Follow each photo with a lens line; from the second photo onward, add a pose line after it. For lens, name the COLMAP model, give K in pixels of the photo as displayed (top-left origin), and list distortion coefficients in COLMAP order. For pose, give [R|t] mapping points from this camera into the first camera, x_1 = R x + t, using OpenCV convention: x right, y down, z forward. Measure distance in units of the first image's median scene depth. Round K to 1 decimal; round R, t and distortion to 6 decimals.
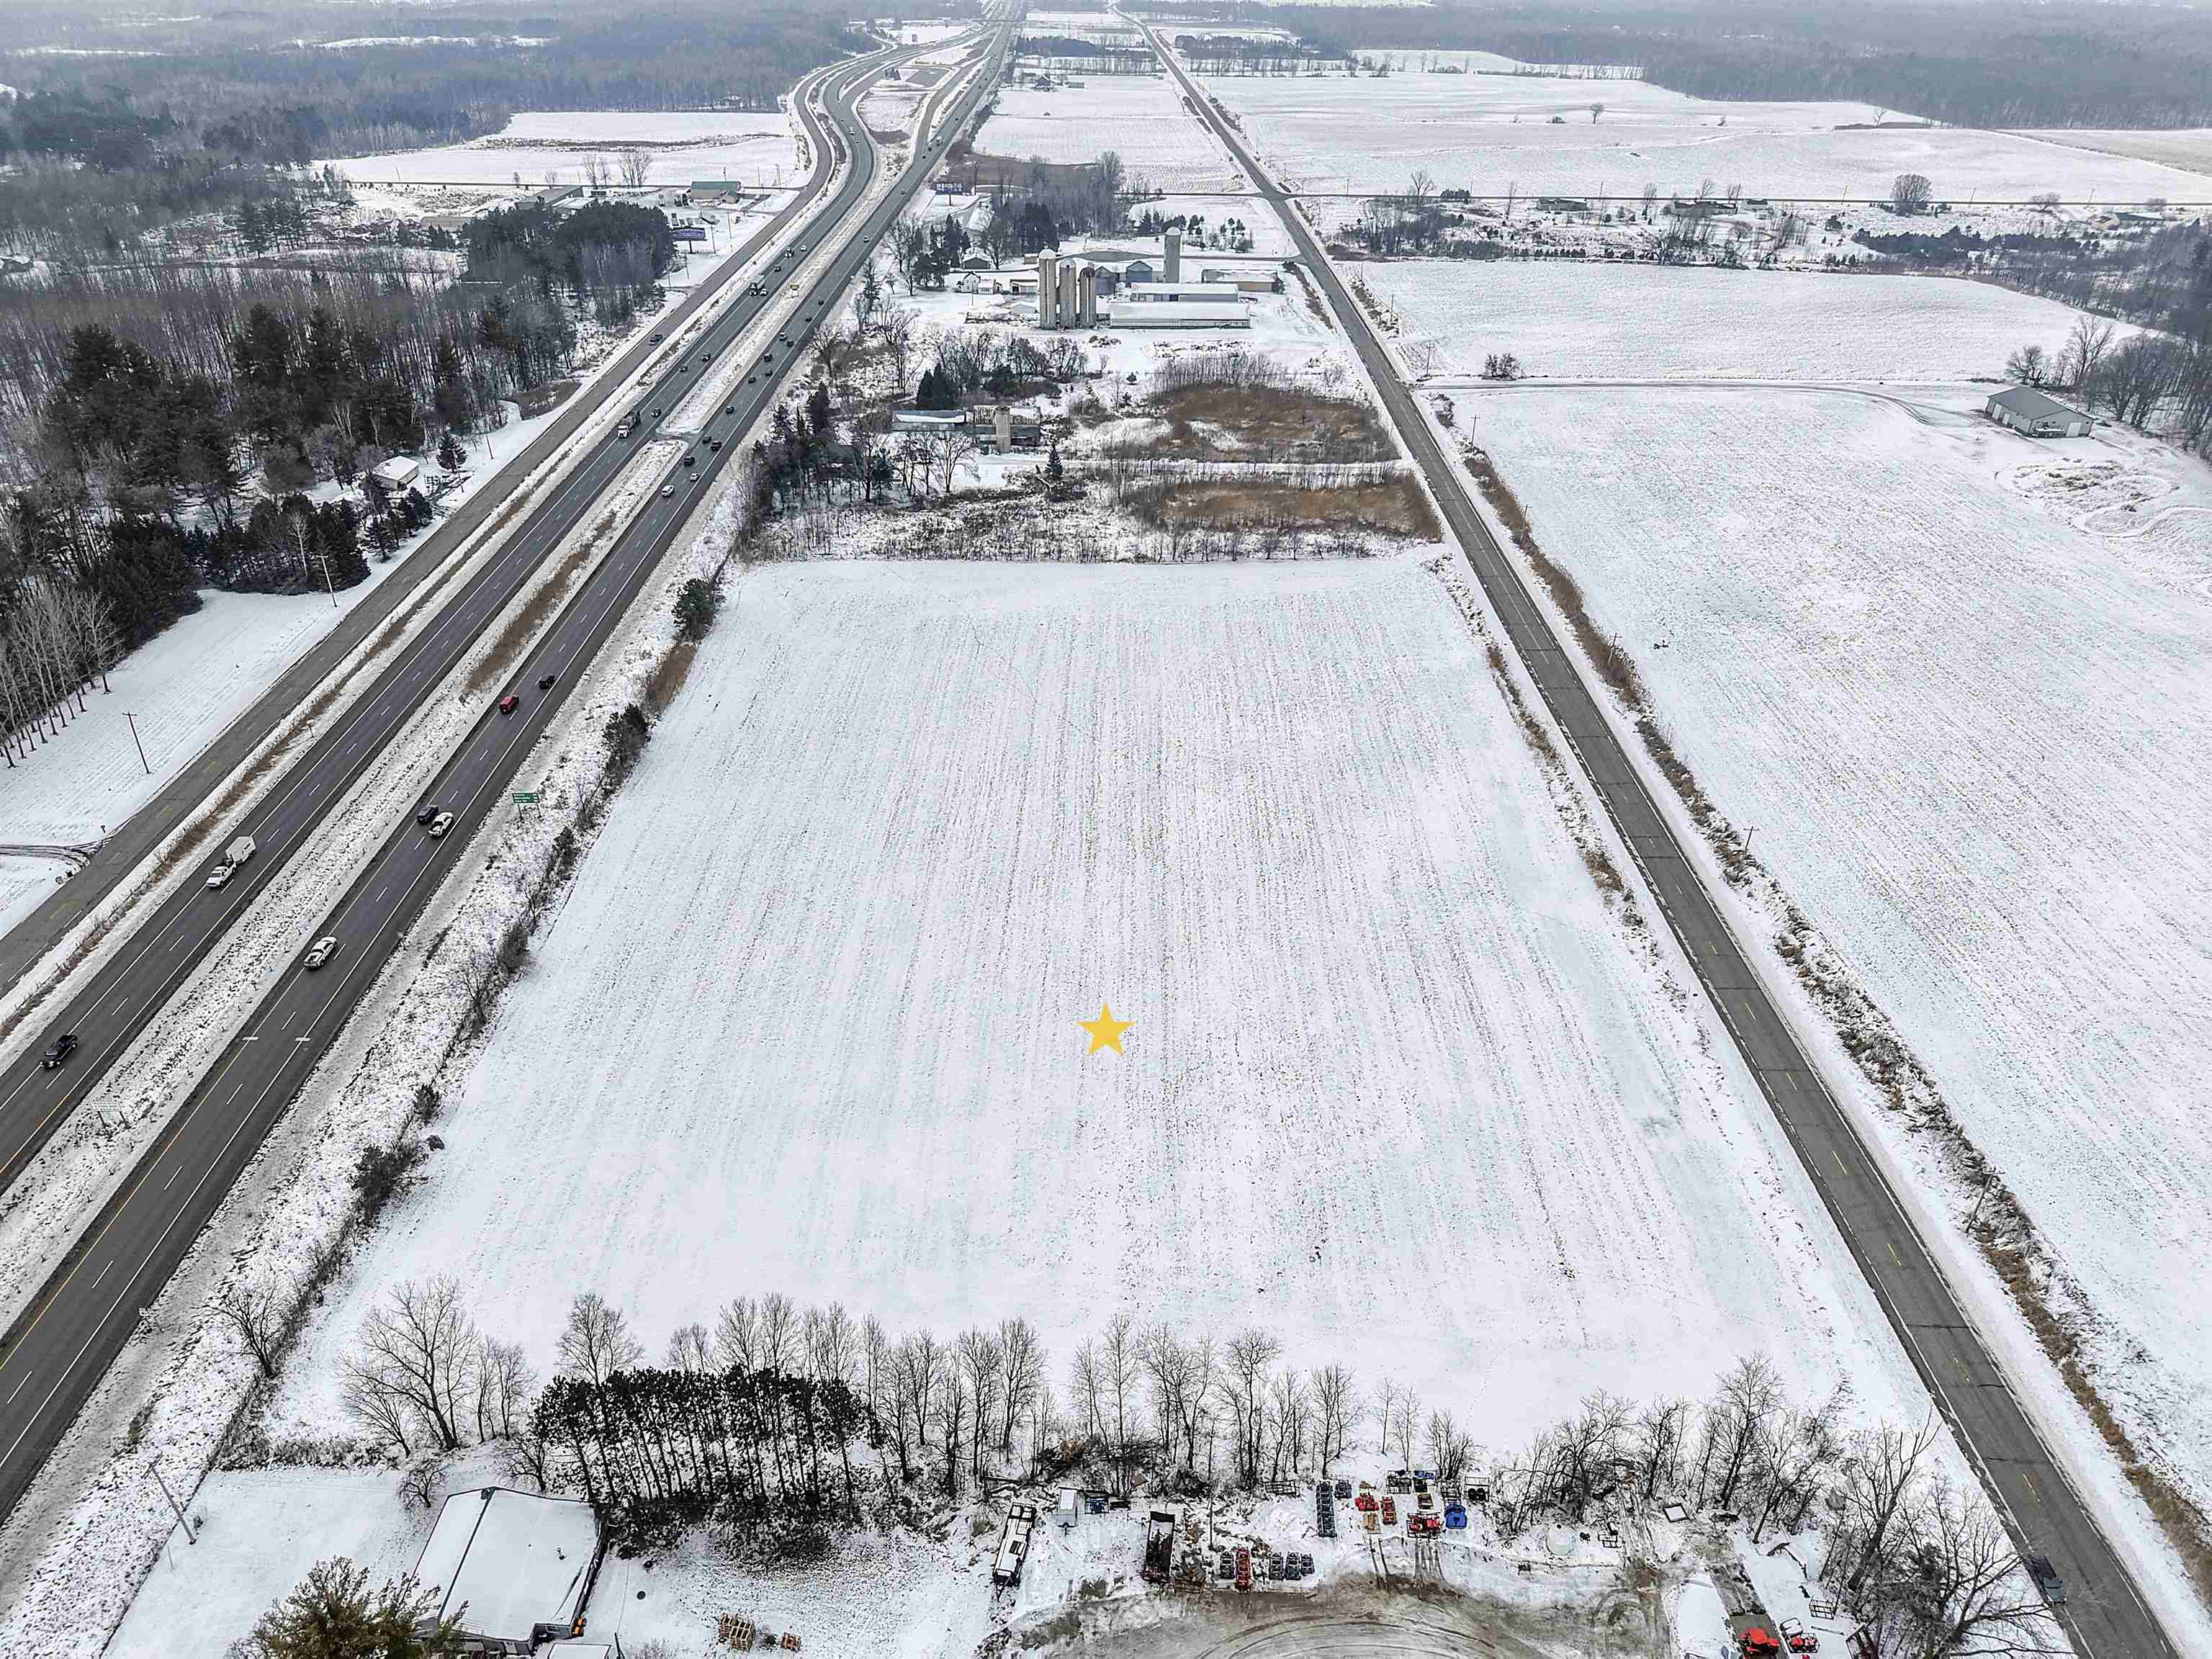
lens RADIAL K [[1482.2, 0, 1108.5], [0, 1482.2, 830.8], [0, 0, 1]] dist [0.011085, -0.015099]
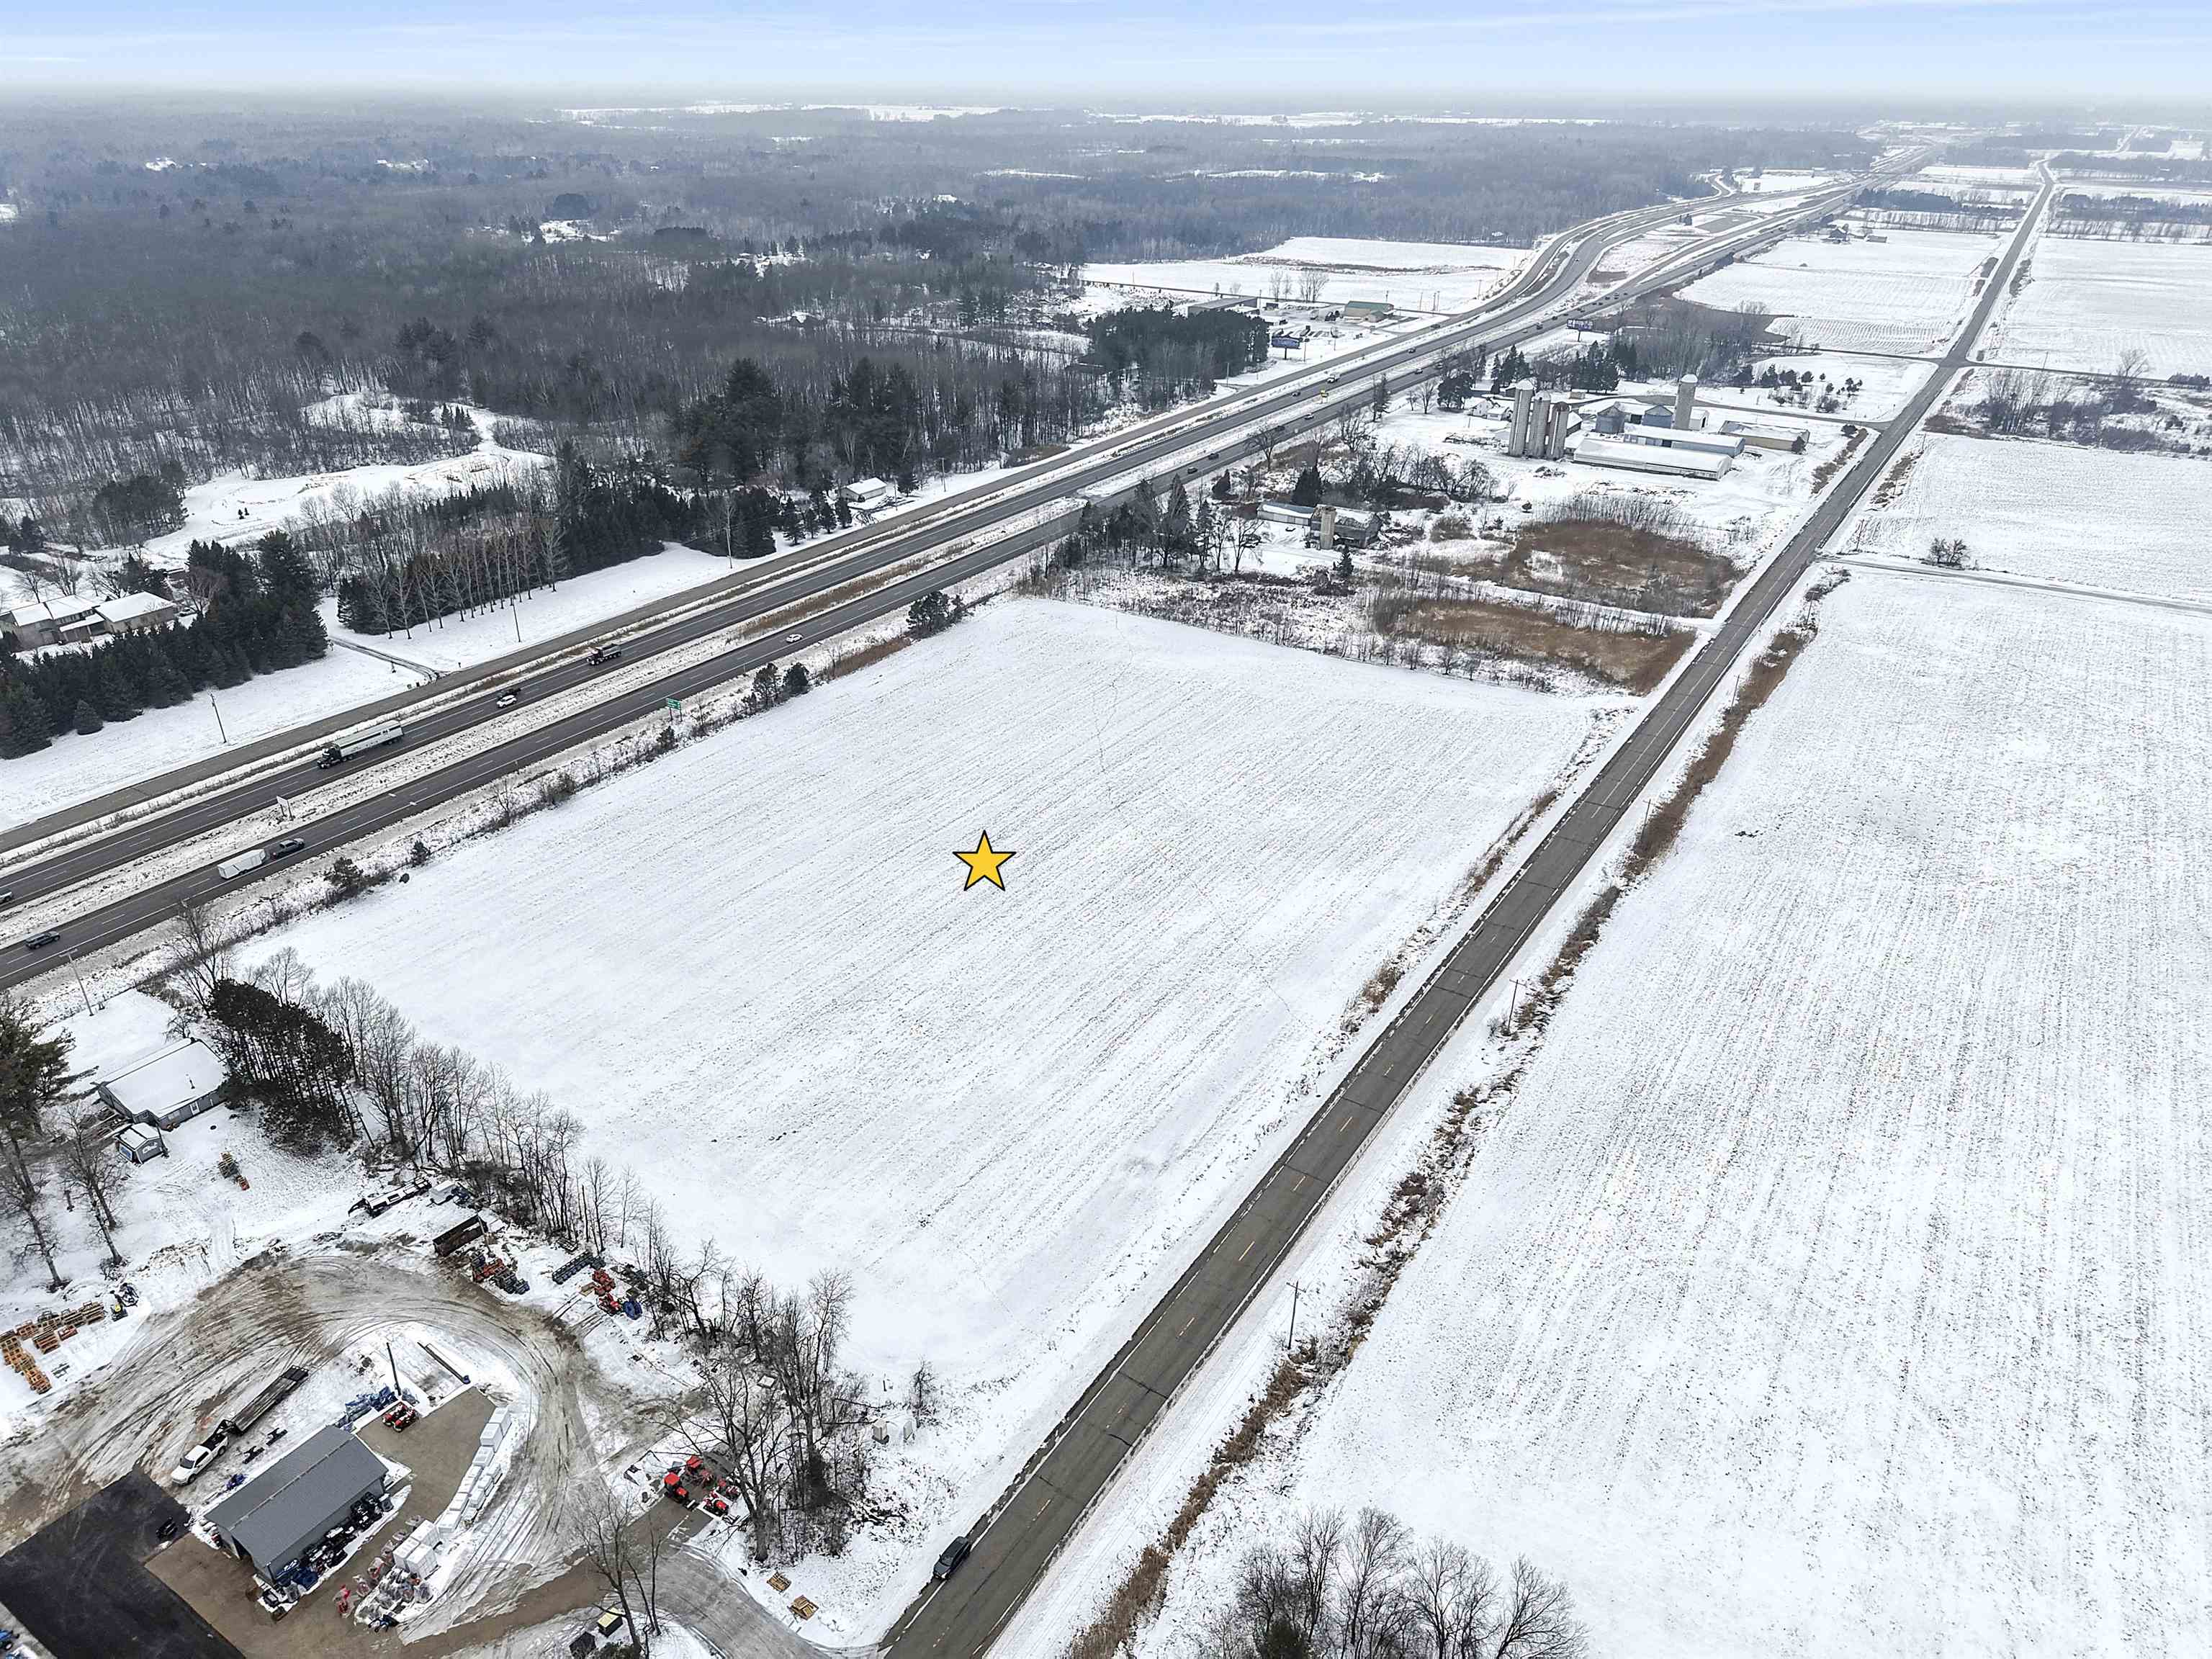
lens RADIAL K [[1482.2, 0, 1104.9], [0, 1482.2, 837.0], [0, 0, 1]] dist [0.011085, -0.015099]
pose [[0.842791, 0.244404, -0.479553, 0.453894], [-0.279160, 0.960244, -0.001223, -0.010979], [0.460189, 0.134903, 0.877512, 0.016152]]
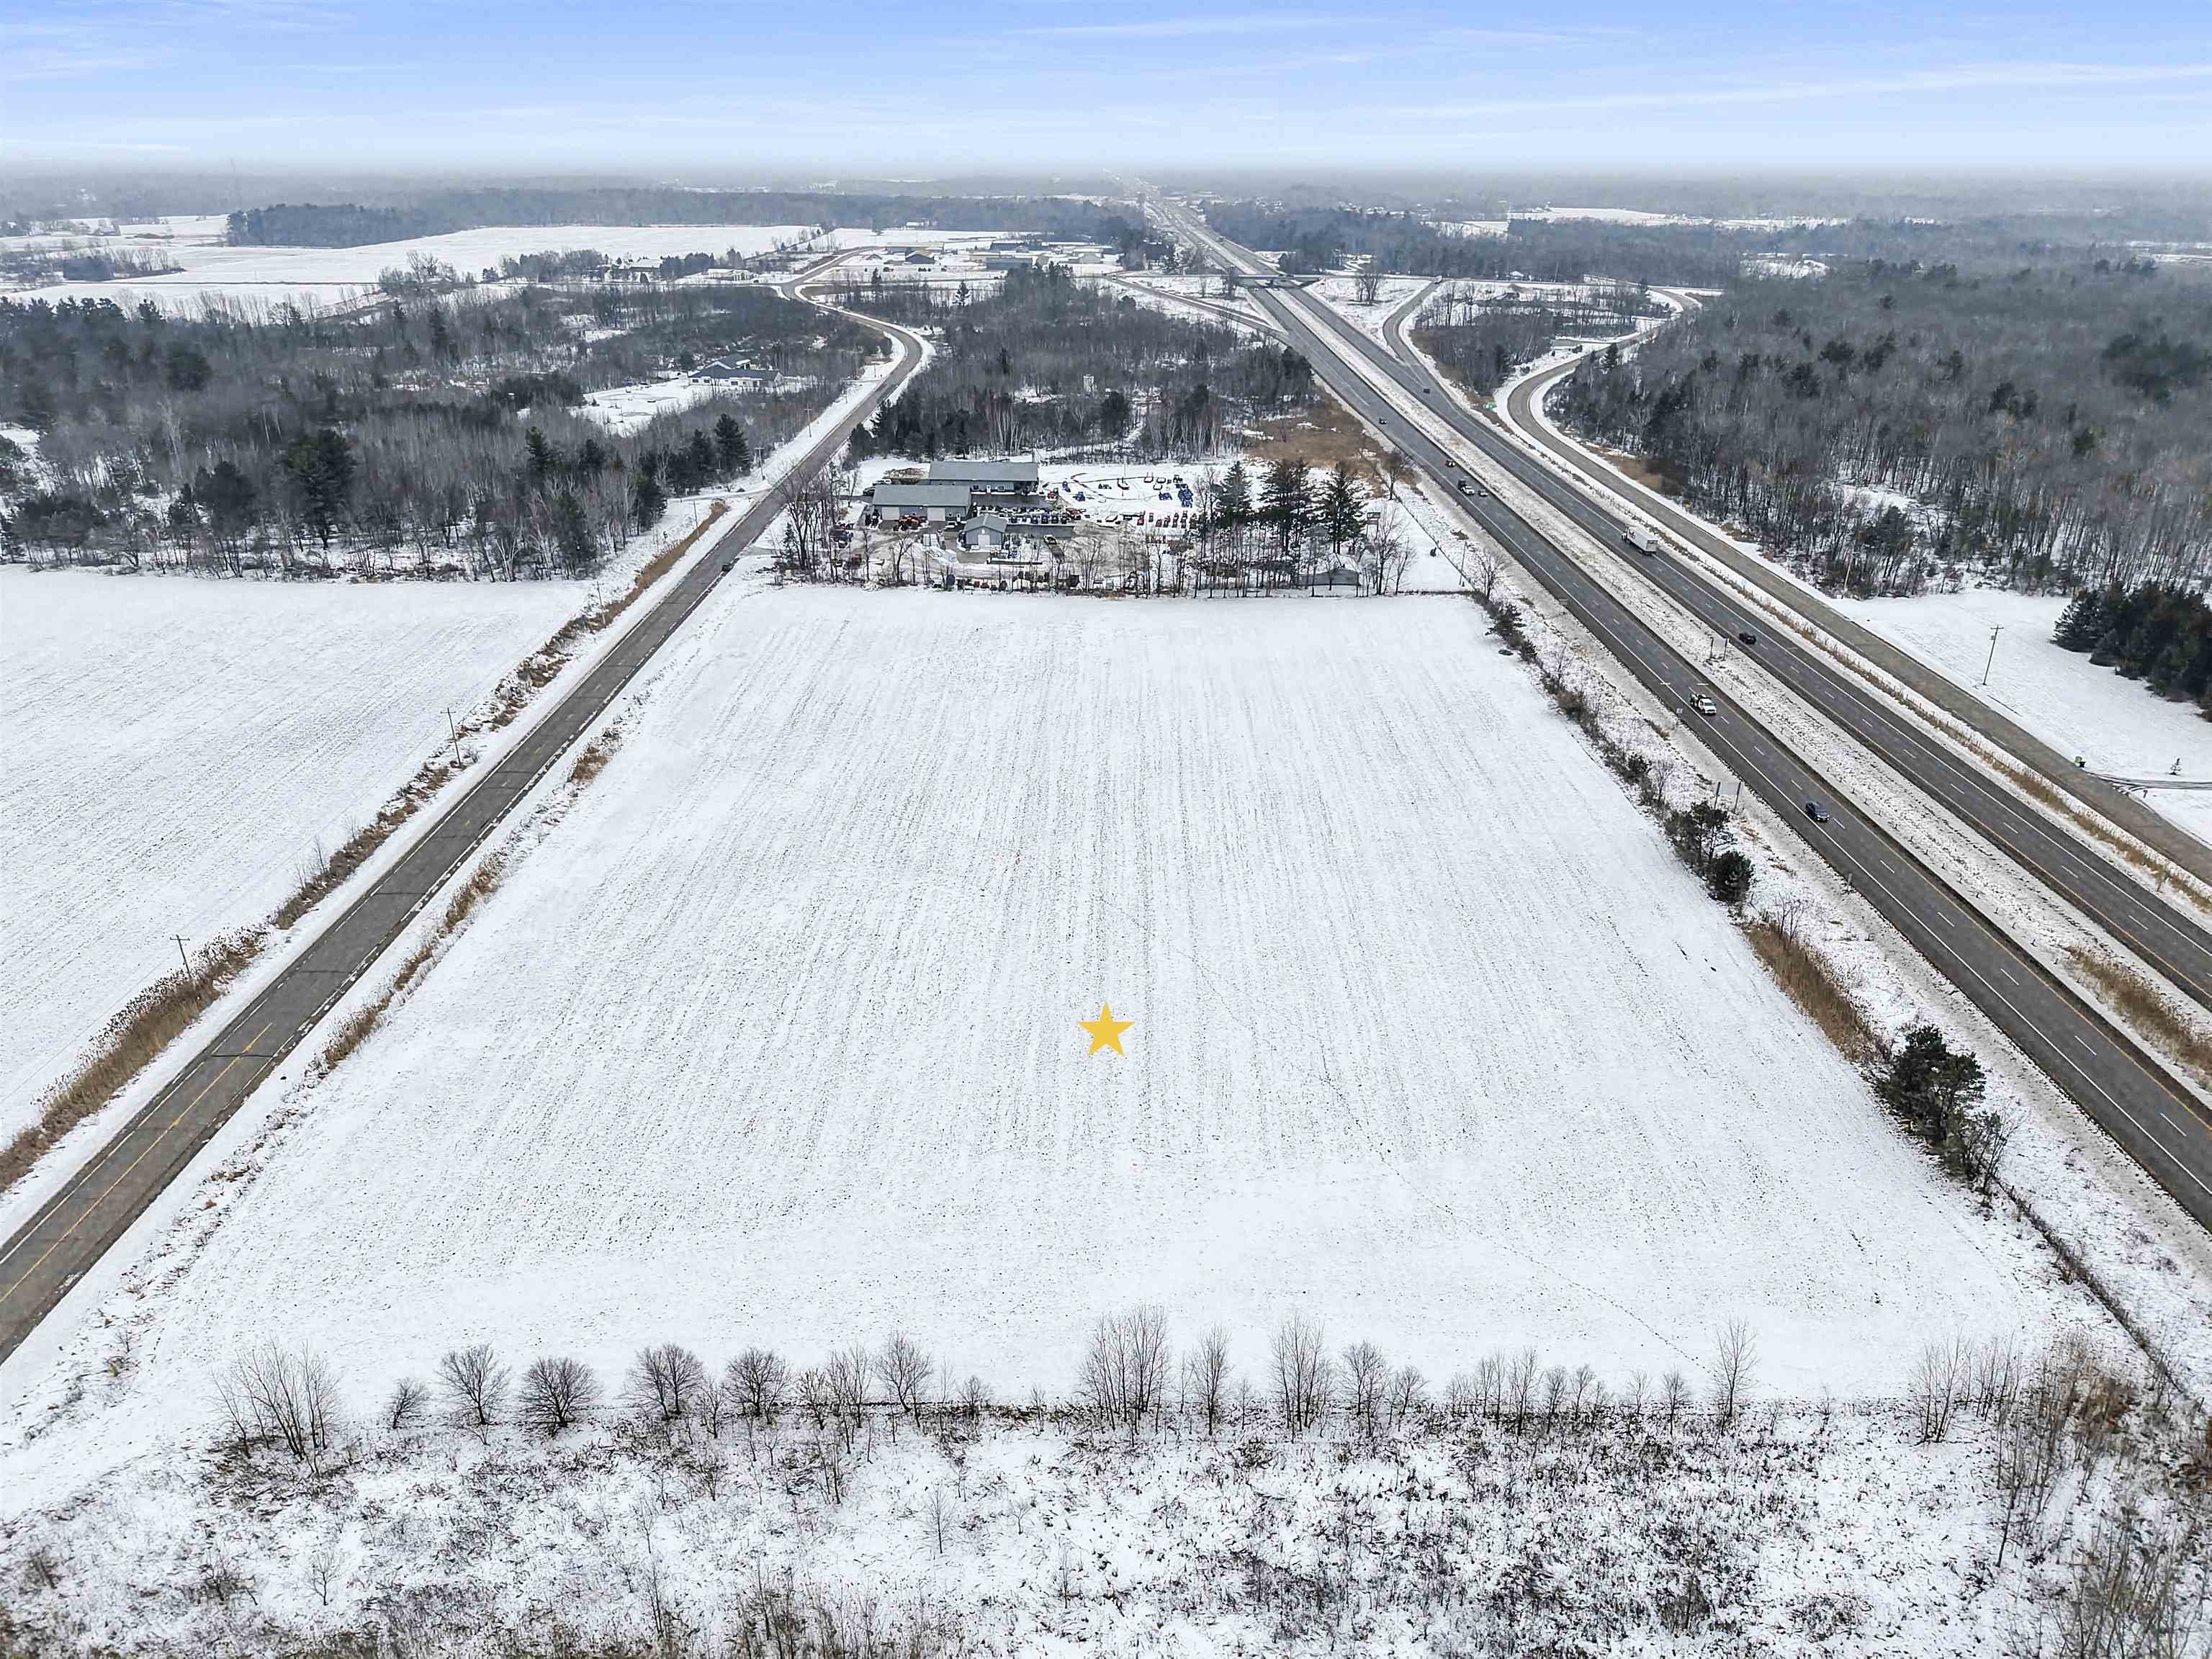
lens RADIAL K [[1482.2, 0, 1113.9], [0, 1482.2, 827.8], [0, 0, 1]] dist [0.011085, -0.015099]
pose [[-0.999838, -0.014425, -0.010787, -0.006350], [-0.017016, 0.560010, 0.828311, -0.561969], [-0.005907, 0.828360, -0.560165, 1.144289]]
